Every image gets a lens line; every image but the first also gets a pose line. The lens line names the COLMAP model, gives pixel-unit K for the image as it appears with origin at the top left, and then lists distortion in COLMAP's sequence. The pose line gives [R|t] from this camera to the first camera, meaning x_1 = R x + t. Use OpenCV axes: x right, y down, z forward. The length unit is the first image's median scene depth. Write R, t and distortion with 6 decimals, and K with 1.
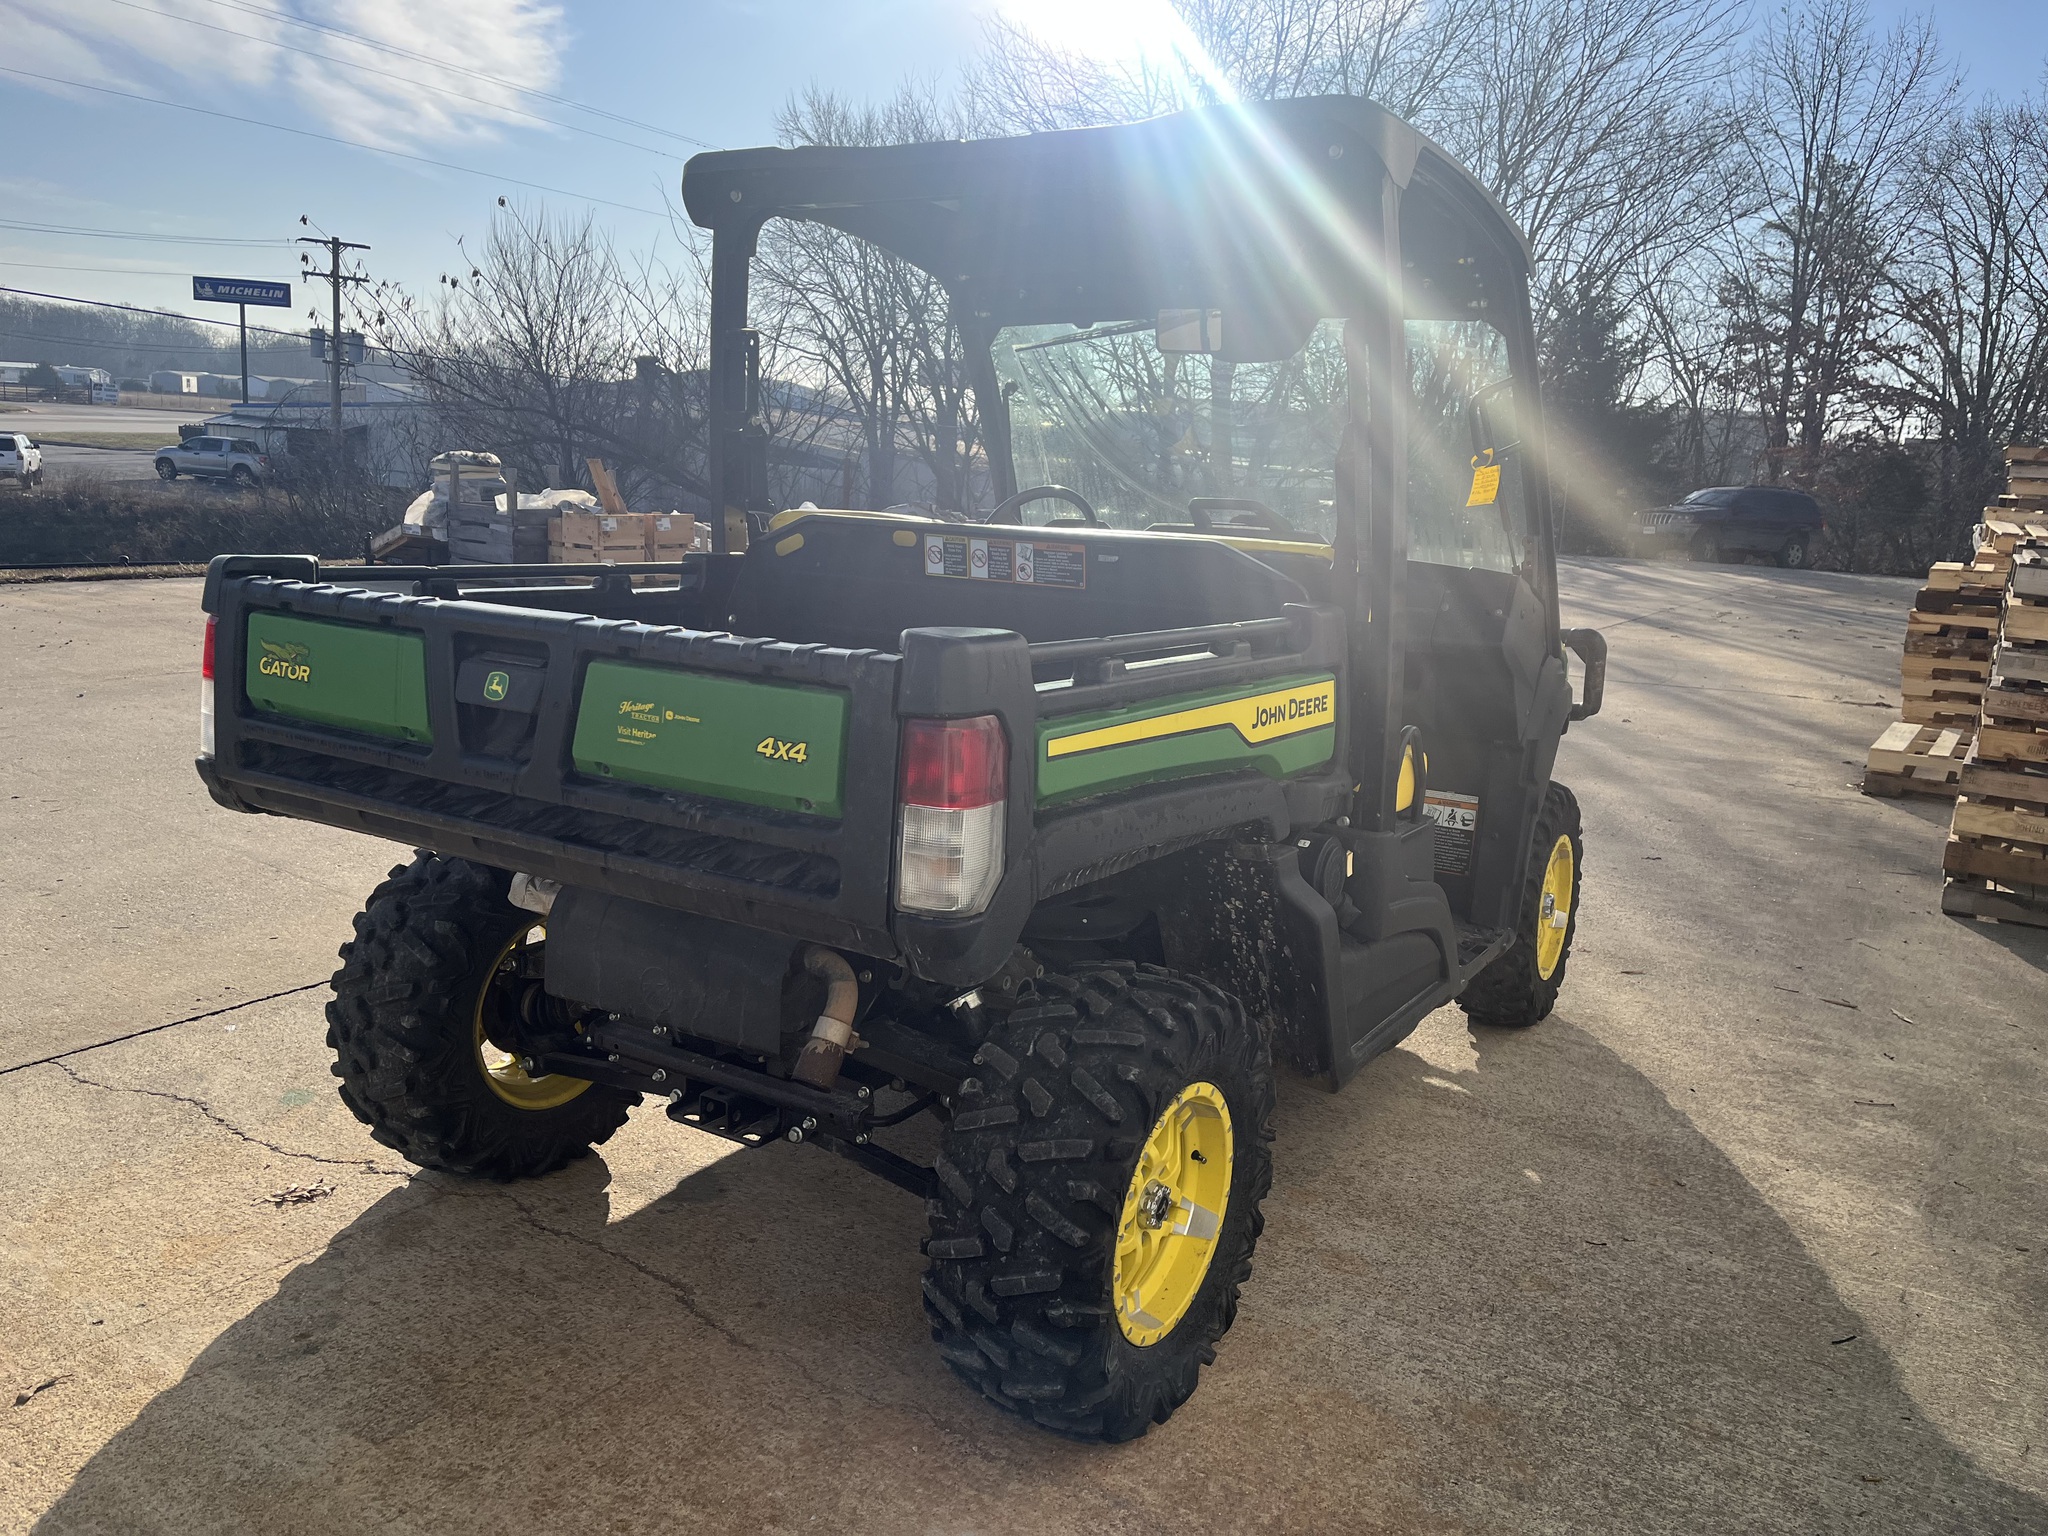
lens RADIAL K [[1566.9, 0, 1032.2], [0, 1566.9, 776.2], [0, 0, 1]] dist [0.090201, -0.124084]
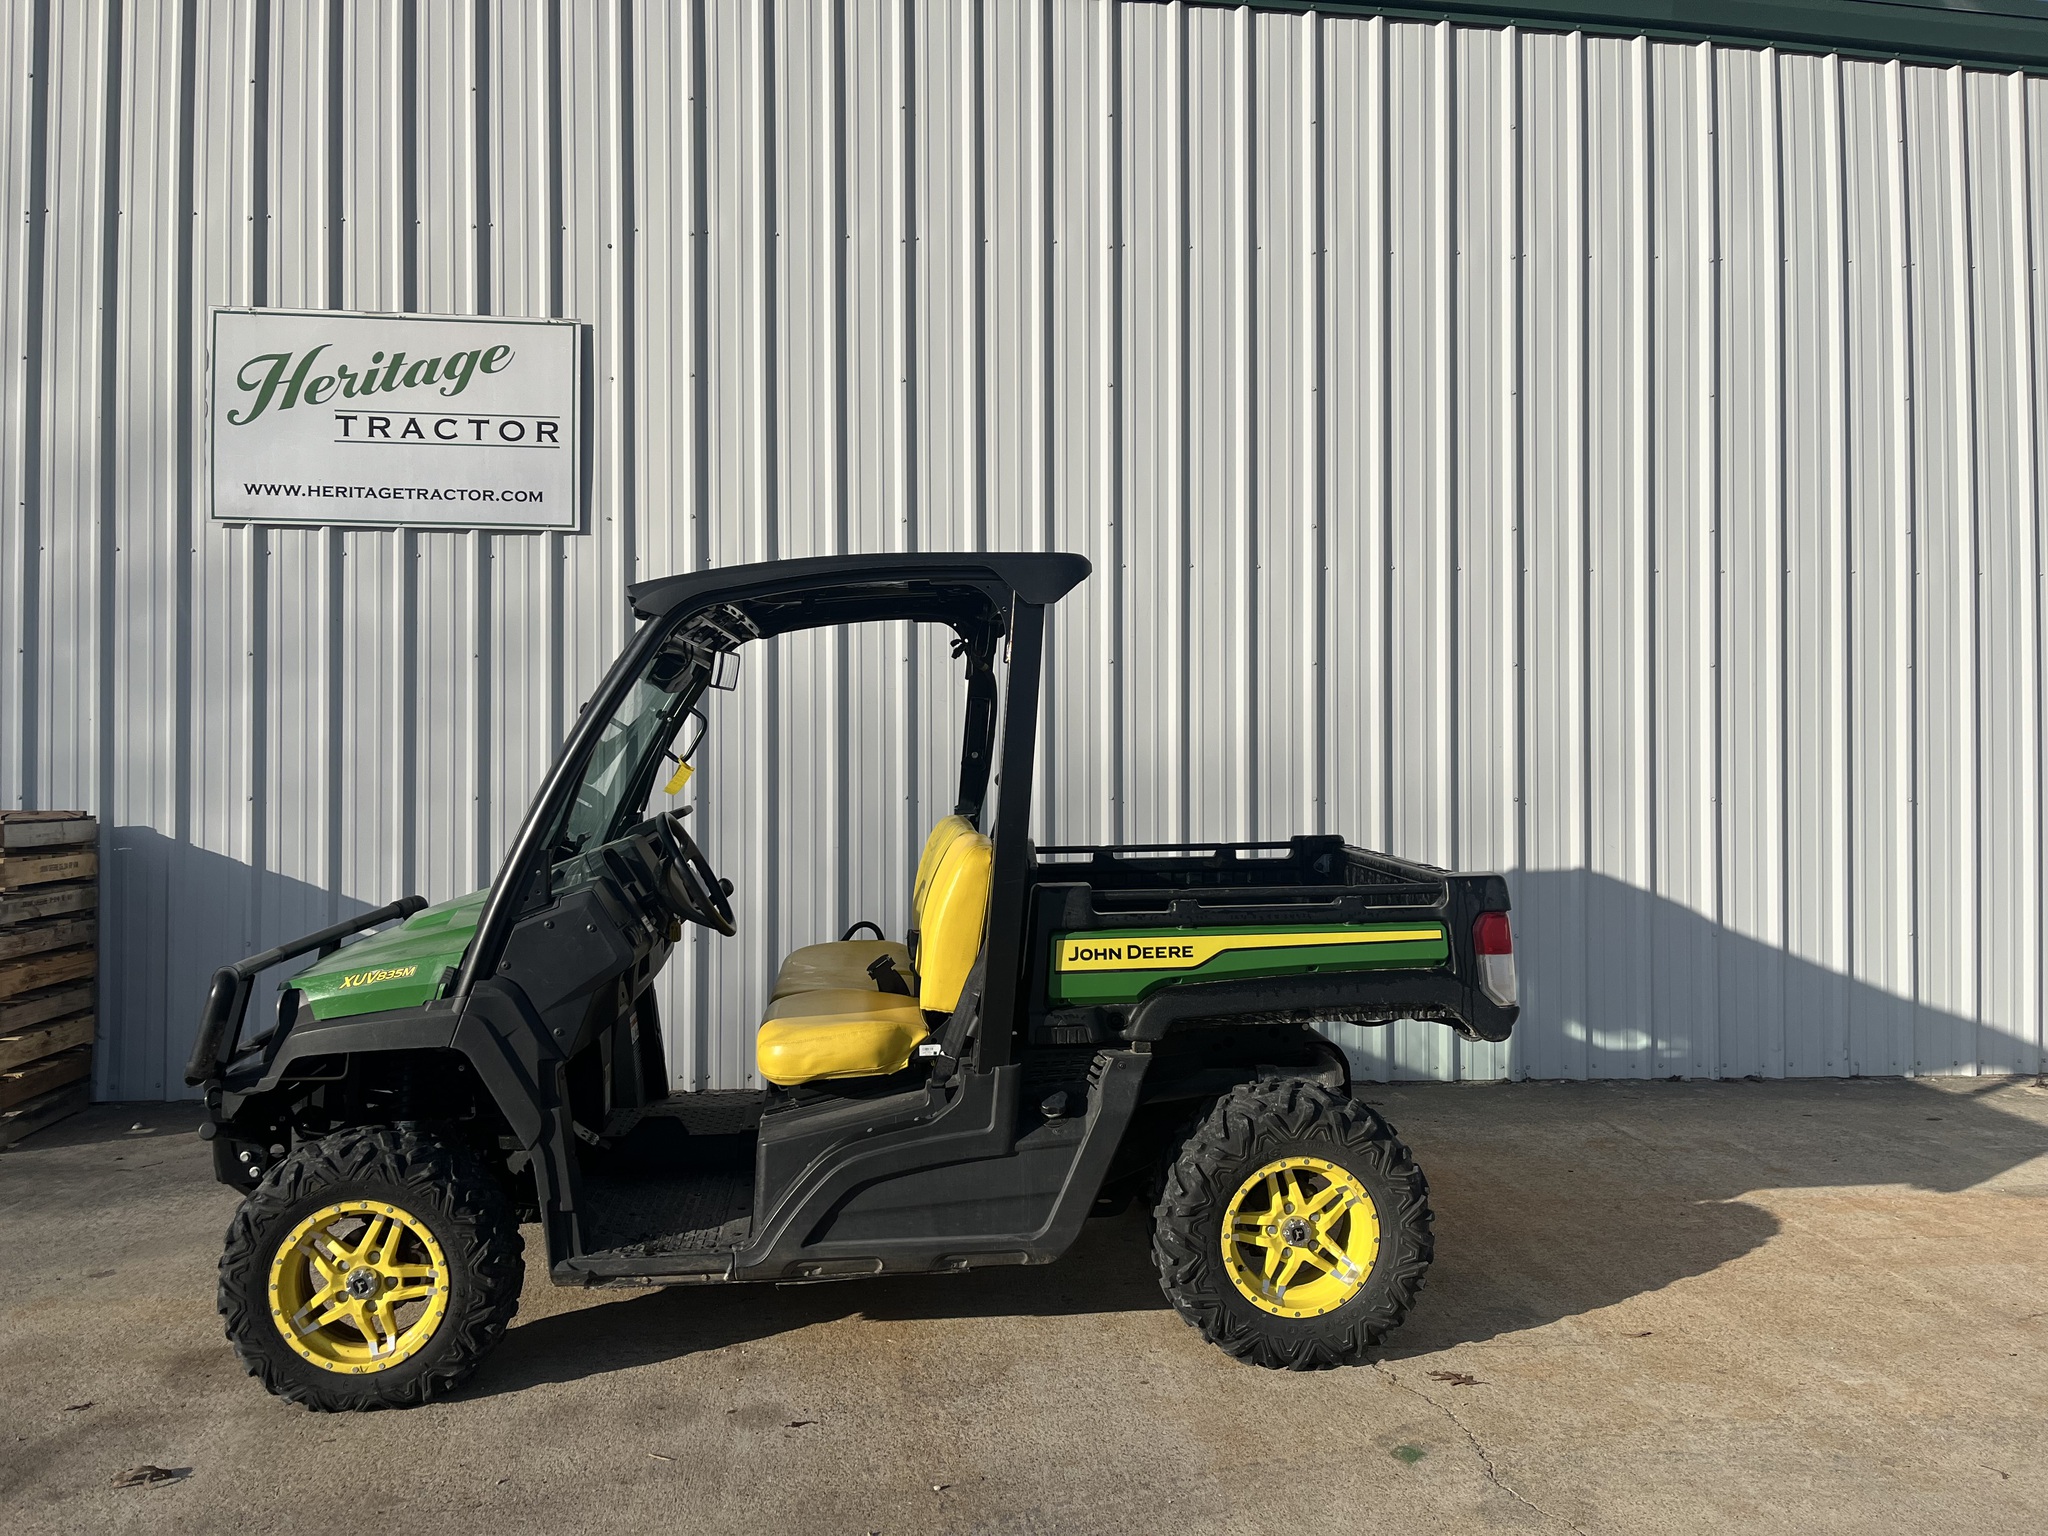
lens RADIAL K [[1578.7, 0, 1024.0], [0, 1578.7, 768.0], [0, 0, 1]] dist [0.052234, -0.002840]
pose [[-0.622506, -0.064928, 0.779917, -1.291619], [0.124367, 0.975682, 0.180492, -0.525523], [-0.772670, 0.209353, -0.599293, 2.055438]]
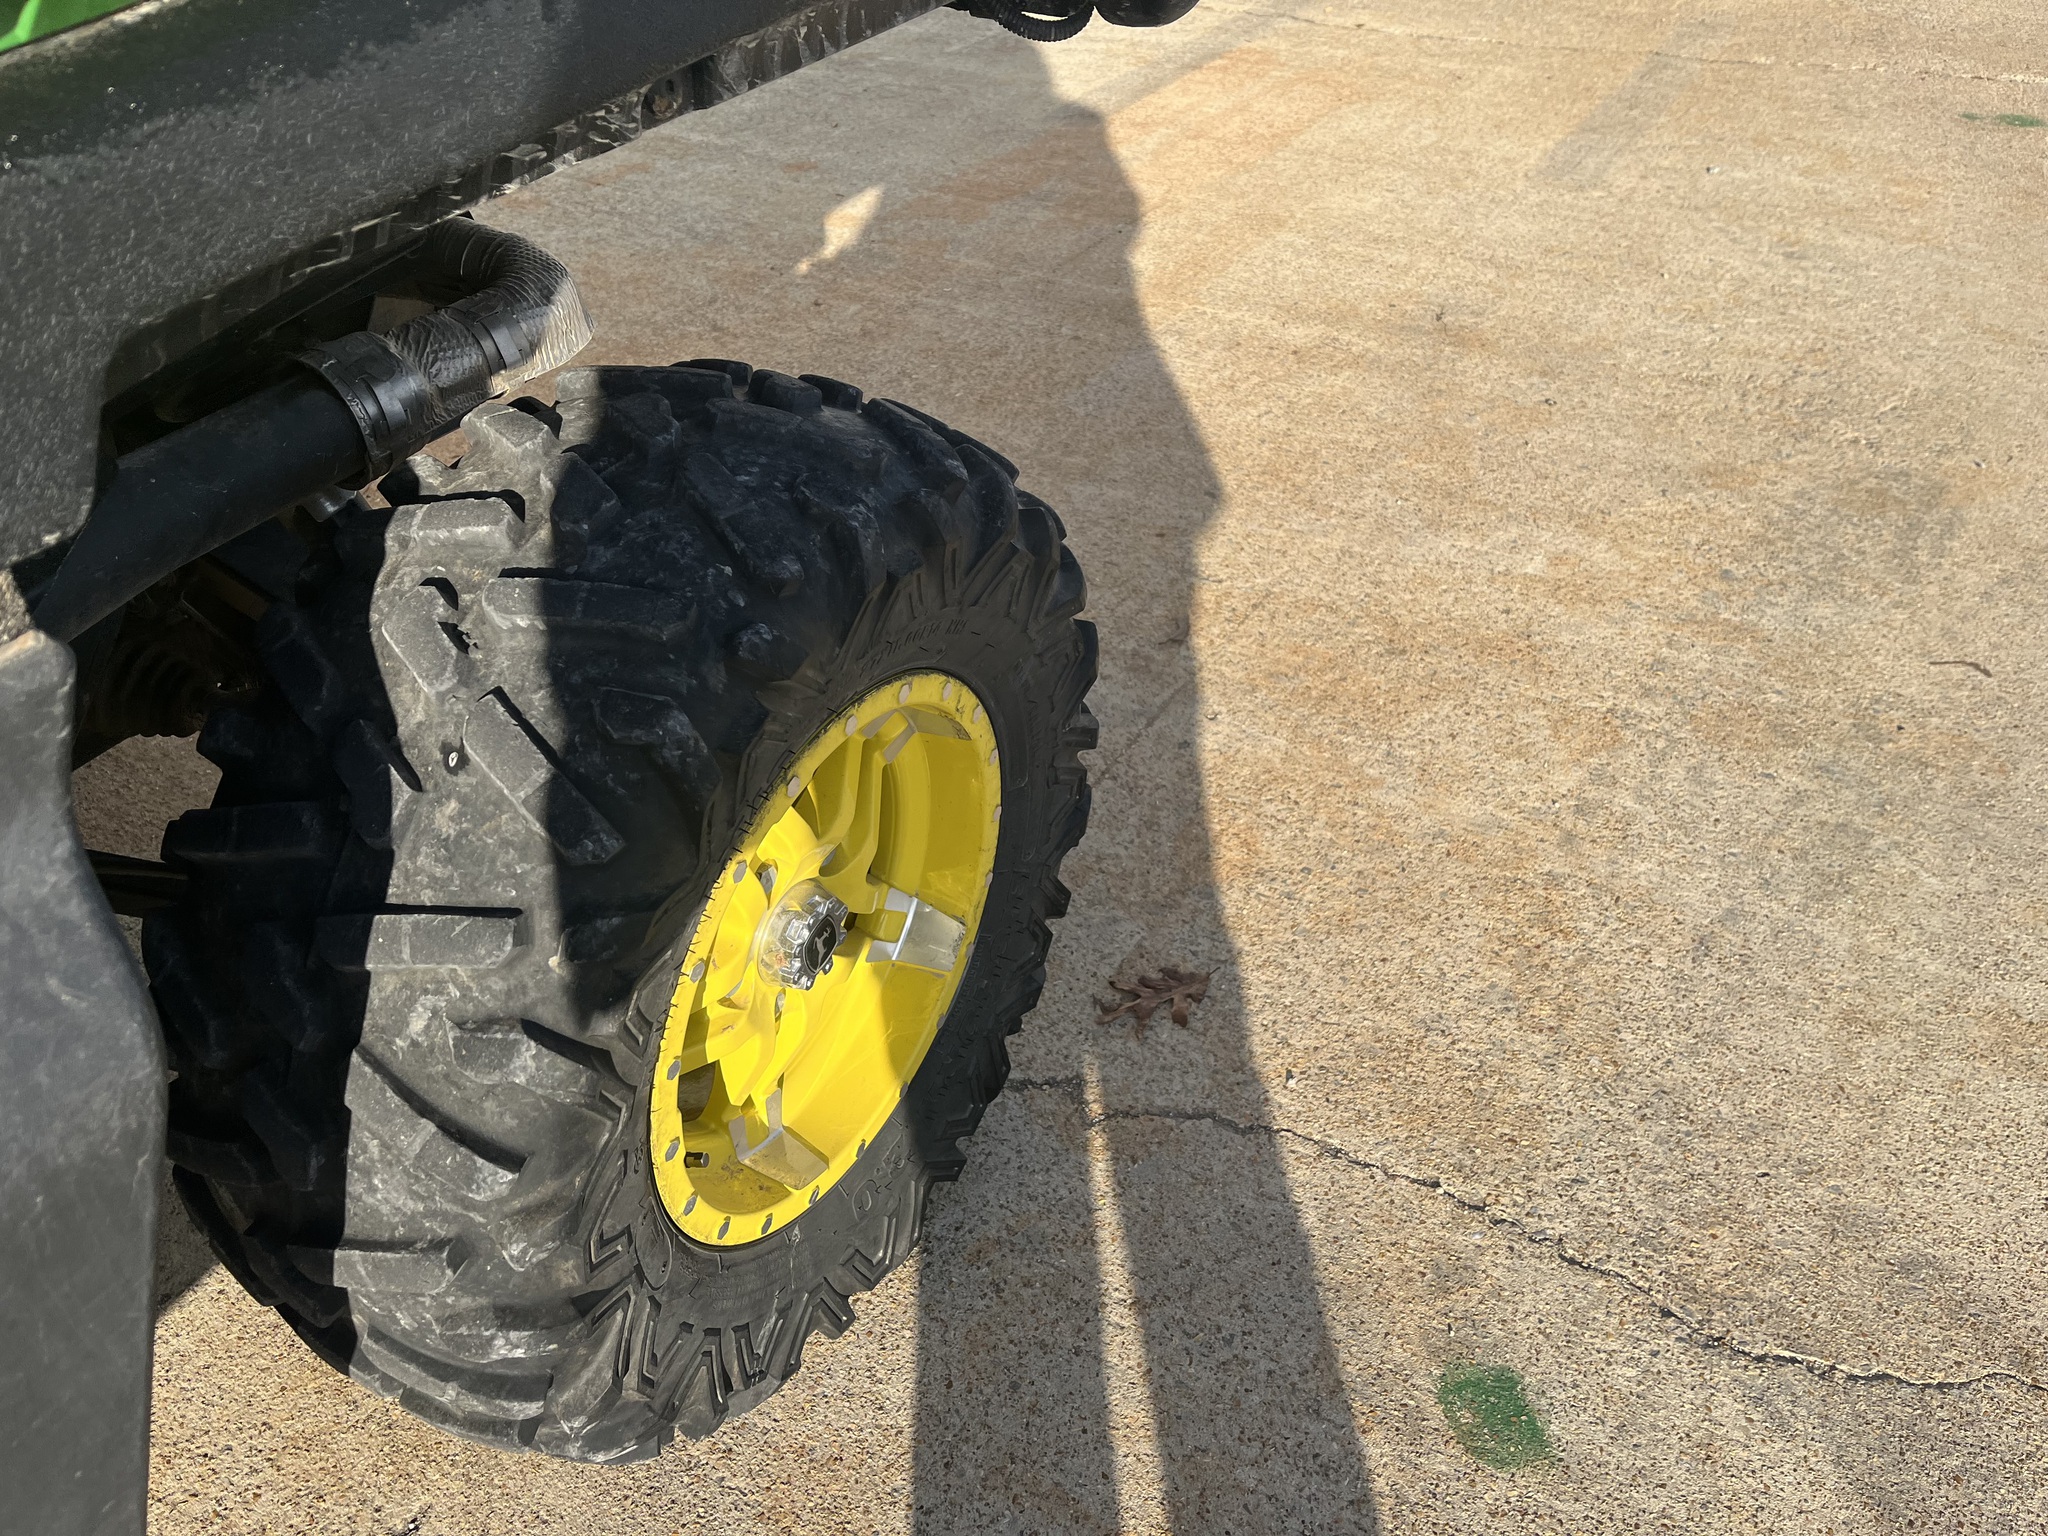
lens RADIAL K [[1573.8, 0, 1017.6], [0, 1573.8, 757.2], [0, 0, 1]] dist [0.060422, -0.052755]
pose [[-0.995982, -0.013230, -0.088570, -0.382407], [-0.075192, 0.660721, 0.746856, -0.144537], [0.048639, 0.750515, -0.659061, 1.324148]]
